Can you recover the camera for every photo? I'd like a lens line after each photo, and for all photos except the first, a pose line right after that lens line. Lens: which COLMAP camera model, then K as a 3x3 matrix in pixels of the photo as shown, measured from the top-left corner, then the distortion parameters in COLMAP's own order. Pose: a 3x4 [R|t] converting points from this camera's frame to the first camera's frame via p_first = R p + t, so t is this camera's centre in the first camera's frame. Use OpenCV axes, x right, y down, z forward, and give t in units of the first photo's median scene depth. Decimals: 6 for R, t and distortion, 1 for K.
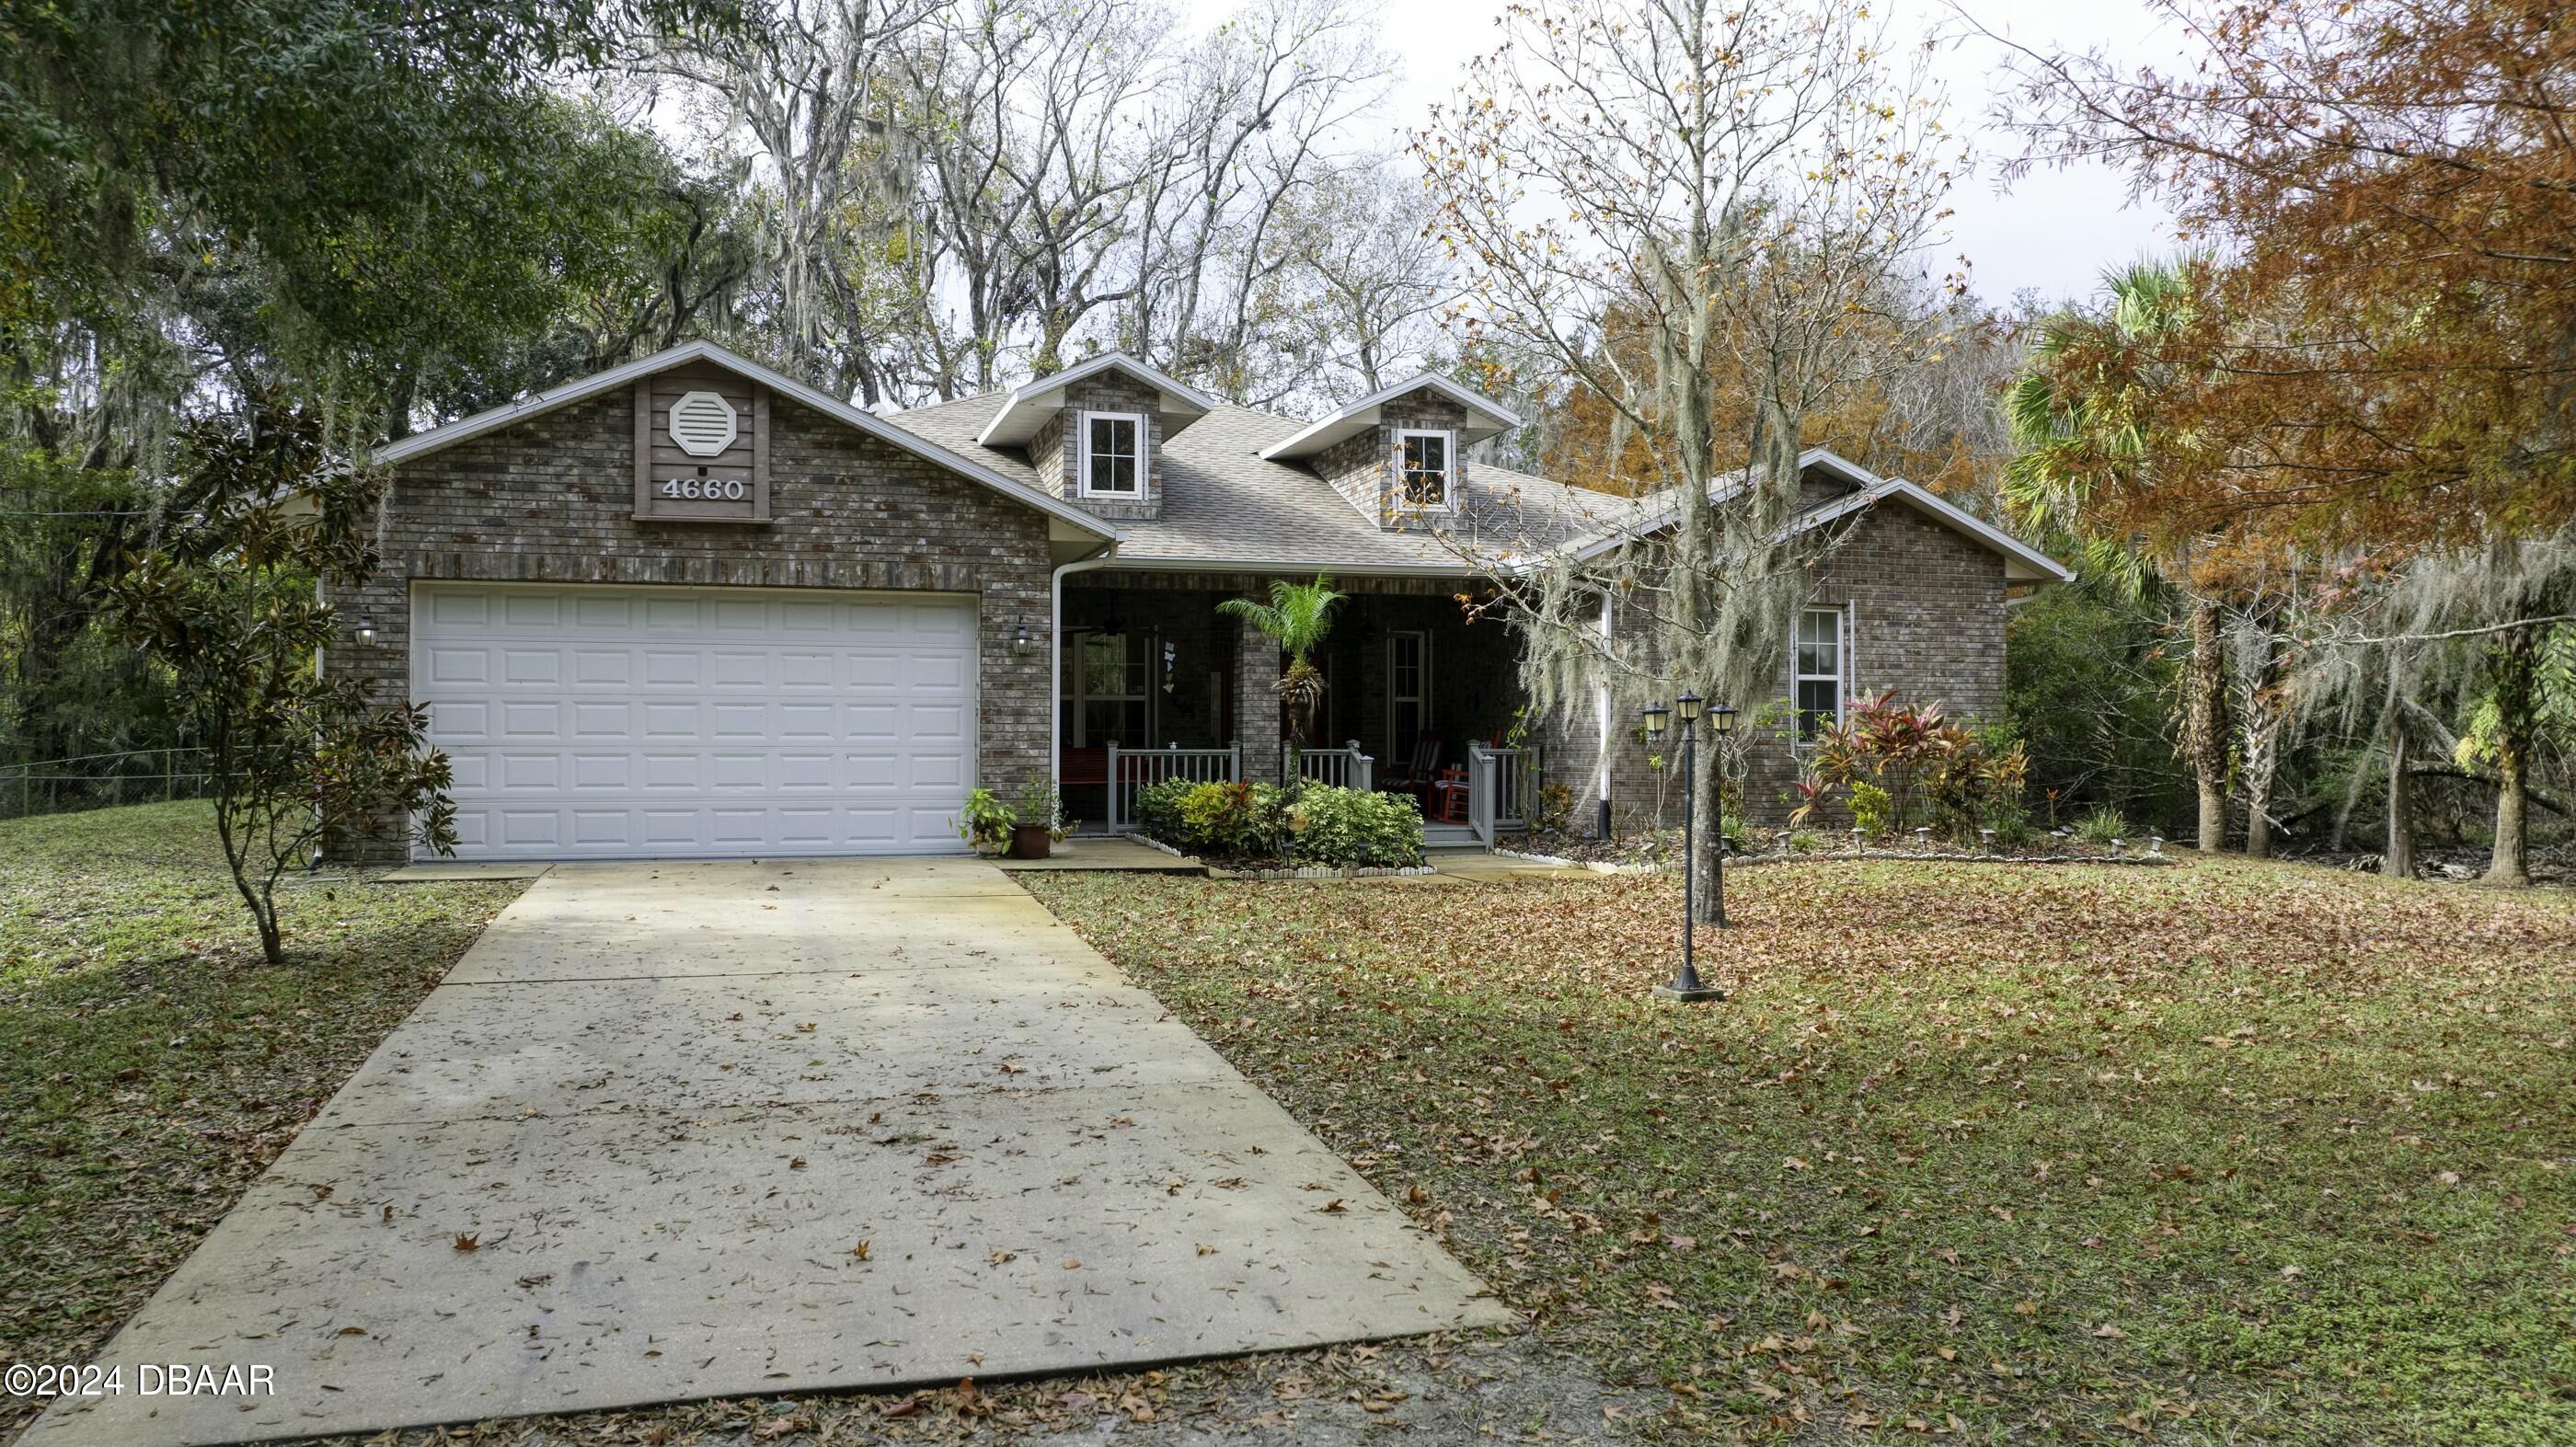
lens RADIAL K [[1809.3, 0, 1288.0], [0, 1809.3, 723.5], [0, 0, 1]] dist [-0.023844, -0.004401]
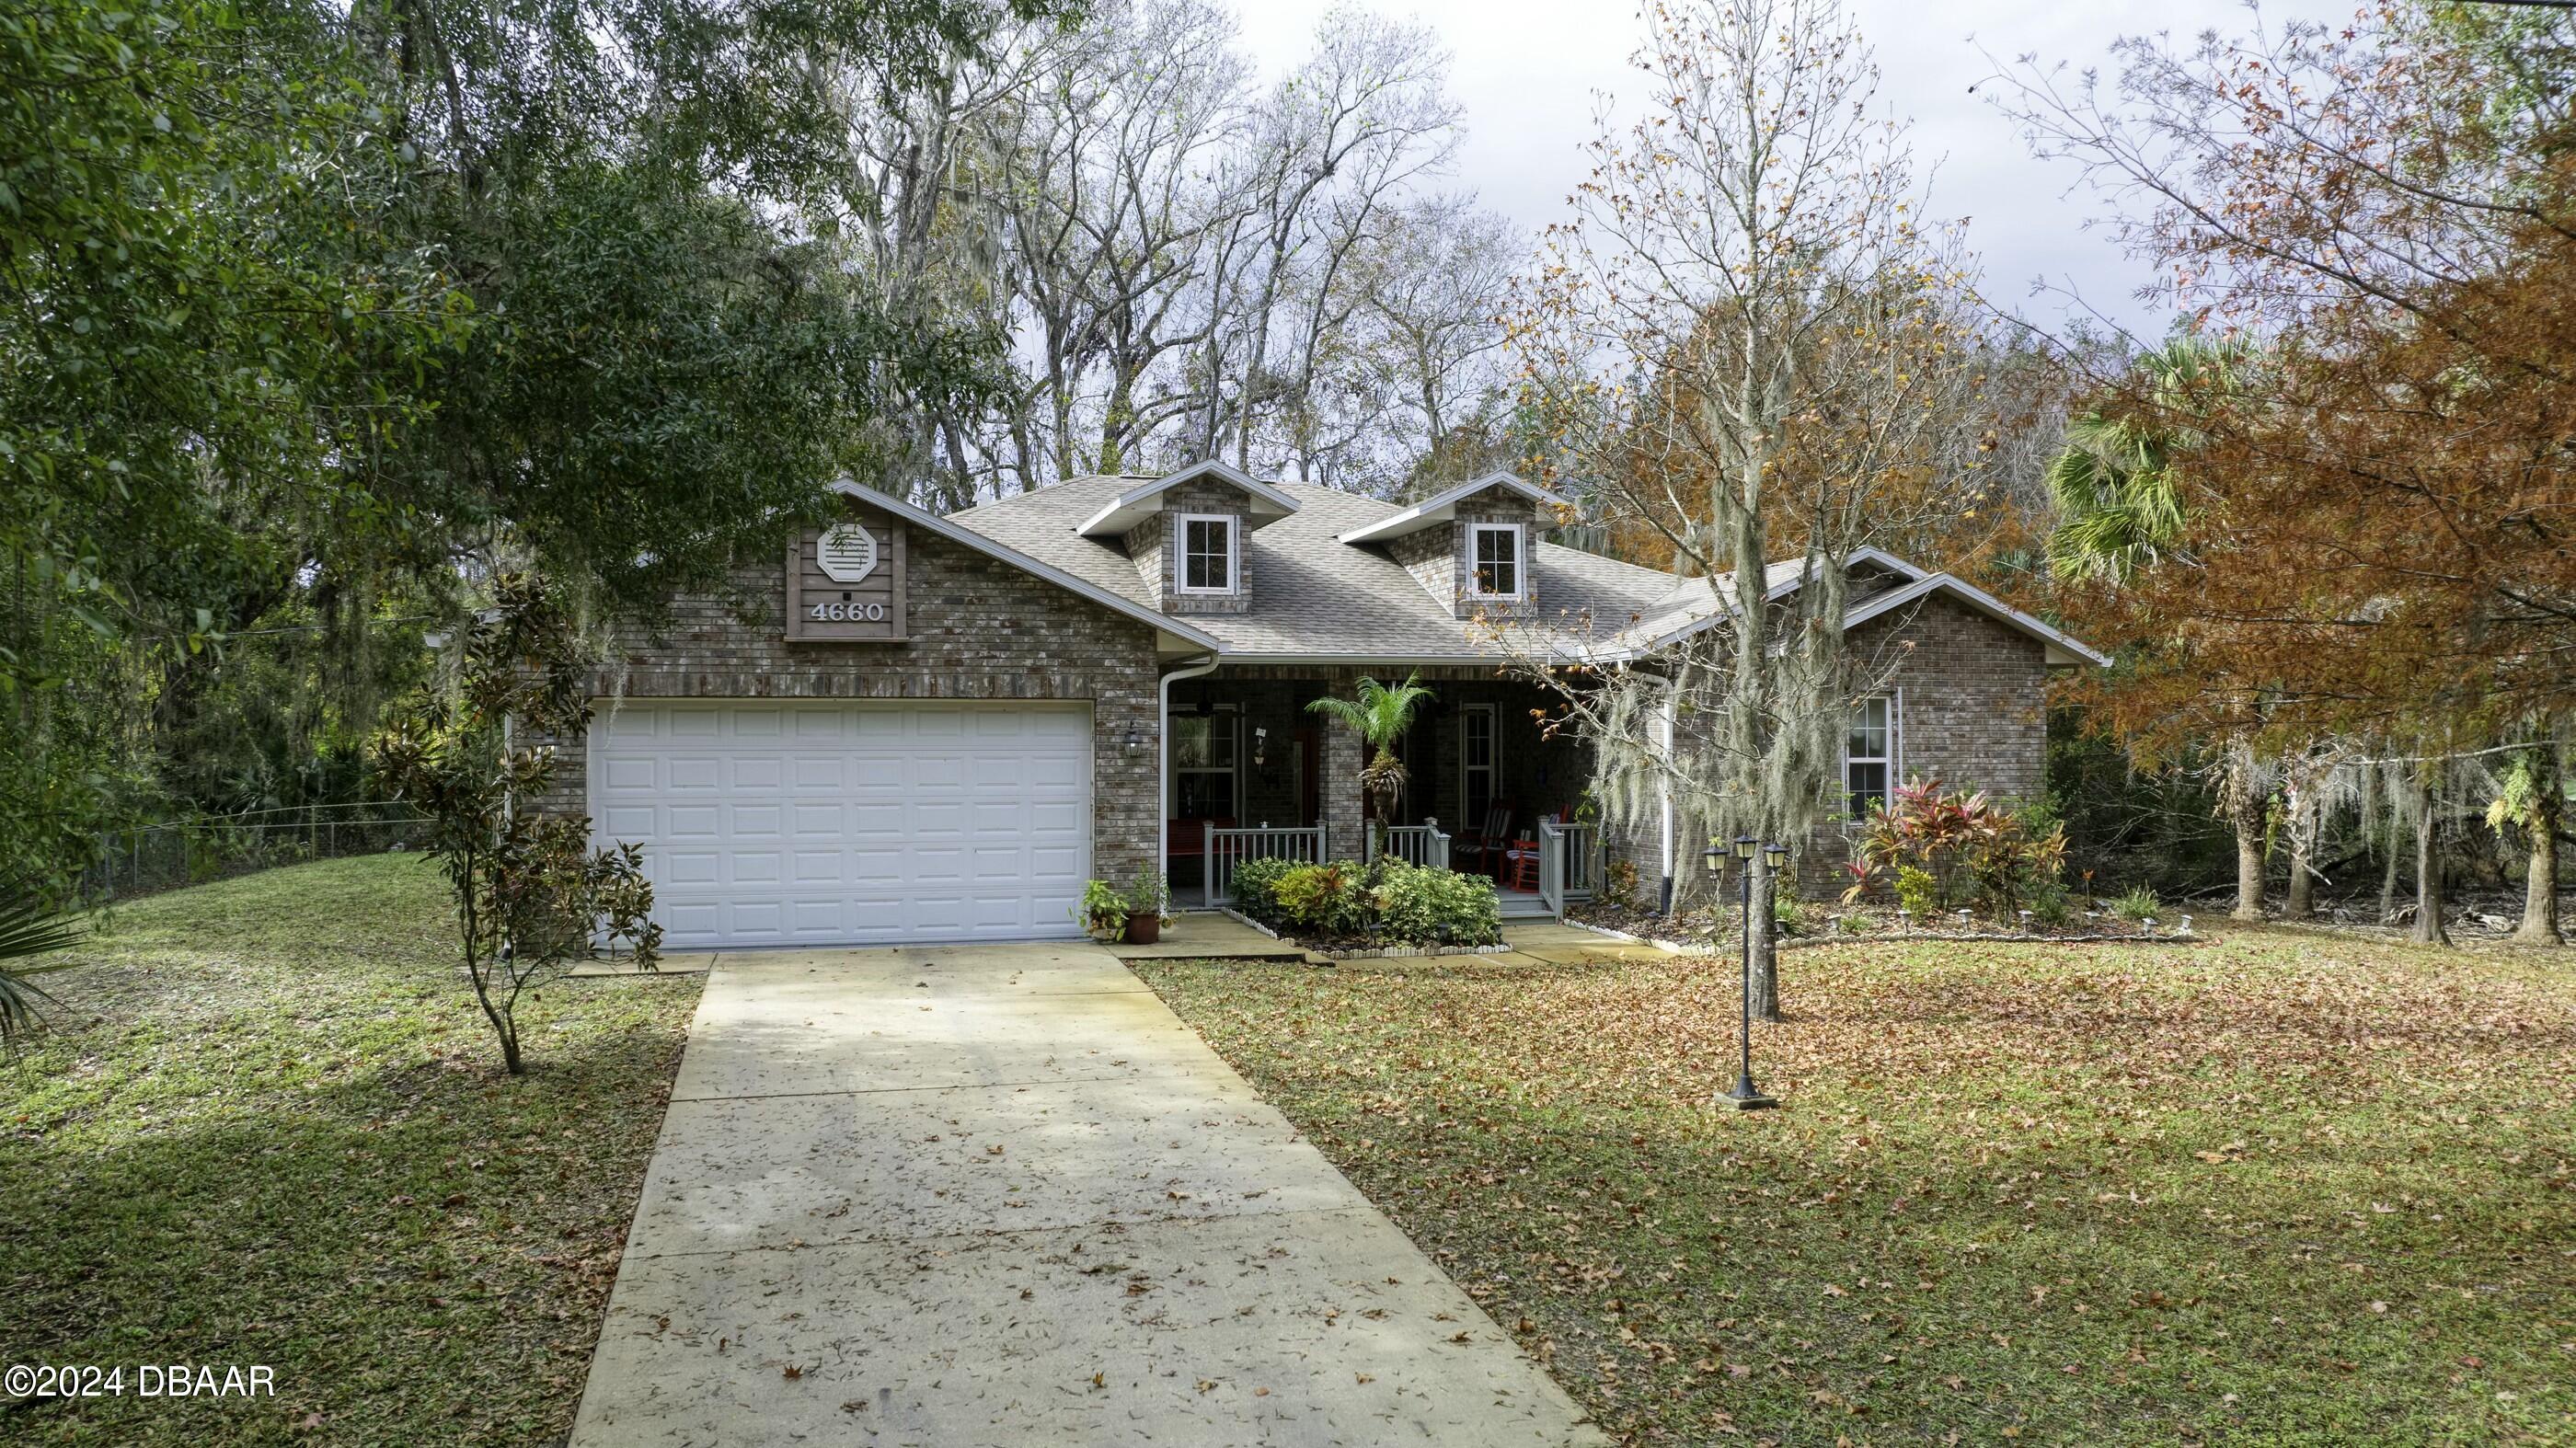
lens RADIAL K [[1809.4, 0, 1288.0], [0, 1809.4, 724.0], [0, 0, 1]] dist [-0.023844, -0.004401]
pose [[0.999530, -0.003087, -0.030508, -0.023758], [0.003082, 0.999995, -0.000202, -0.068969], [0.030508, 0.000108, 0.999535, -0.111472]]
